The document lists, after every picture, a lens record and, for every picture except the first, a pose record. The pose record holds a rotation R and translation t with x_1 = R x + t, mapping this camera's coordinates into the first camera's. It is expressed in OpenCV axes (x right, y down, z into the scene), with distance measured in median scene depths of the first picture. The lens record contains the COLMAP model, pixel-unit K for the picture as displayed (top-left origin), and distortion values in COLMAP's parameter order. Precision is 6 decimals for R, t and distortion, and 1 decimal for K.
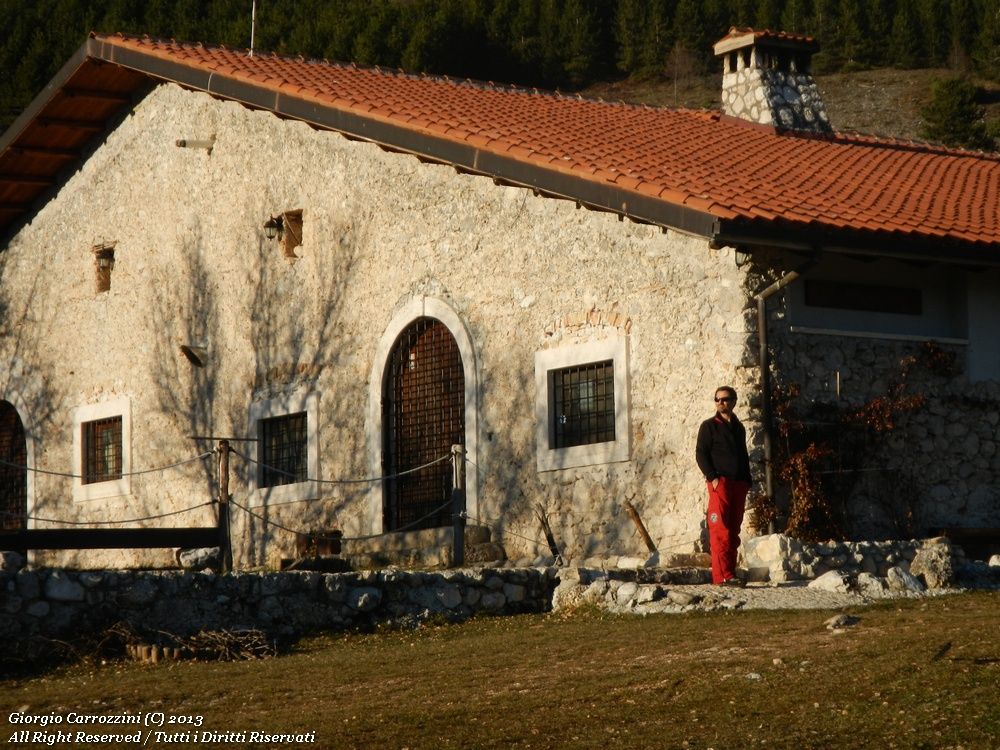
lens RADIAL K [[3112.0, 0, 499.9], [0, 3112.0, 373.2], [0, 0, 1]] dist [-0.391703, 0.000000]
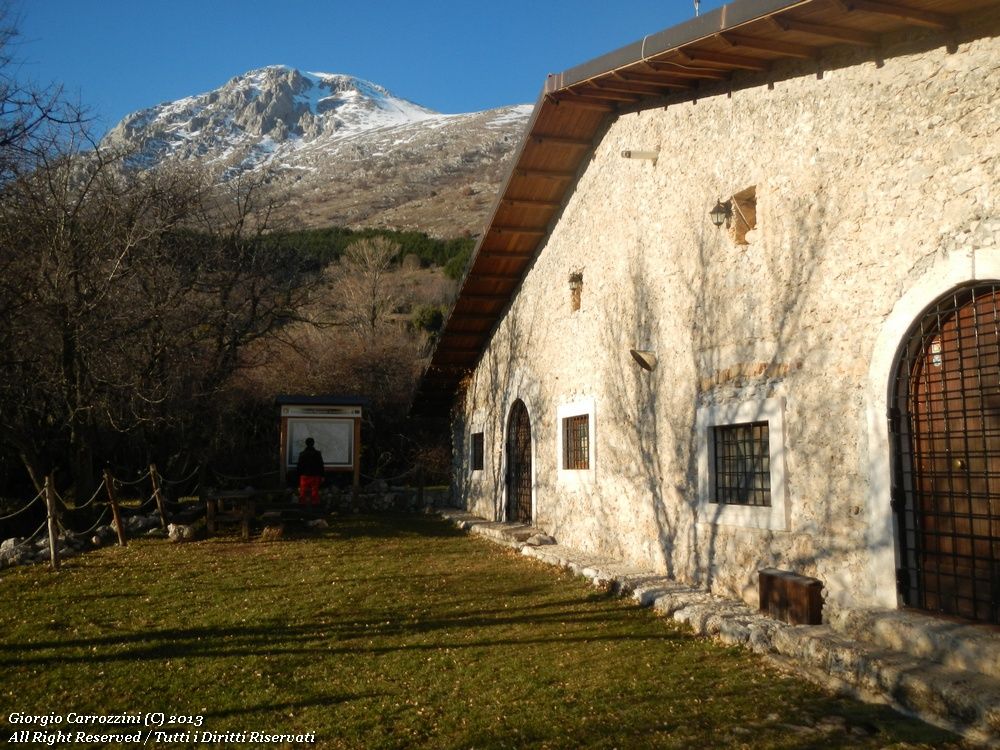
lens RADIAL K [[831.9, 0, 500.0], [0, 831.9, 366.7], [0, 0, 1]] dist [0.030405, 0.011457]
pose [[0.943121, -0.023678, -0.331606, -0.055310], [0.019688, 0.999688, -0.015389, -0.000428], [0.331867, 0.007985, 0.943292, 0.766208]]
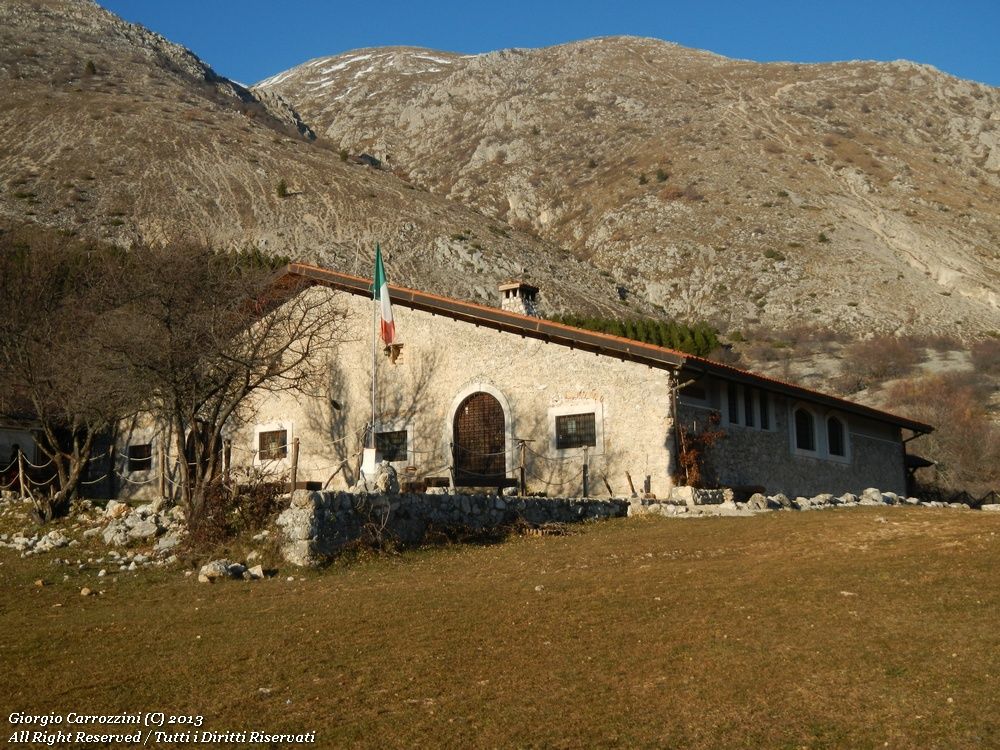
lens RADIAL K [[1255.9, 0, 501.1], [0, 1255.9, 375.5], [0, 0, 1]] dist [-0.105008, 0.000000]
pose [[0.943002, 0.048303, 0.329264, -0.305470], [-0.033588, 0.998172, -0.050236, 0.015585], [-0.331089, 0.036313, 0.942901, 0.093252]]
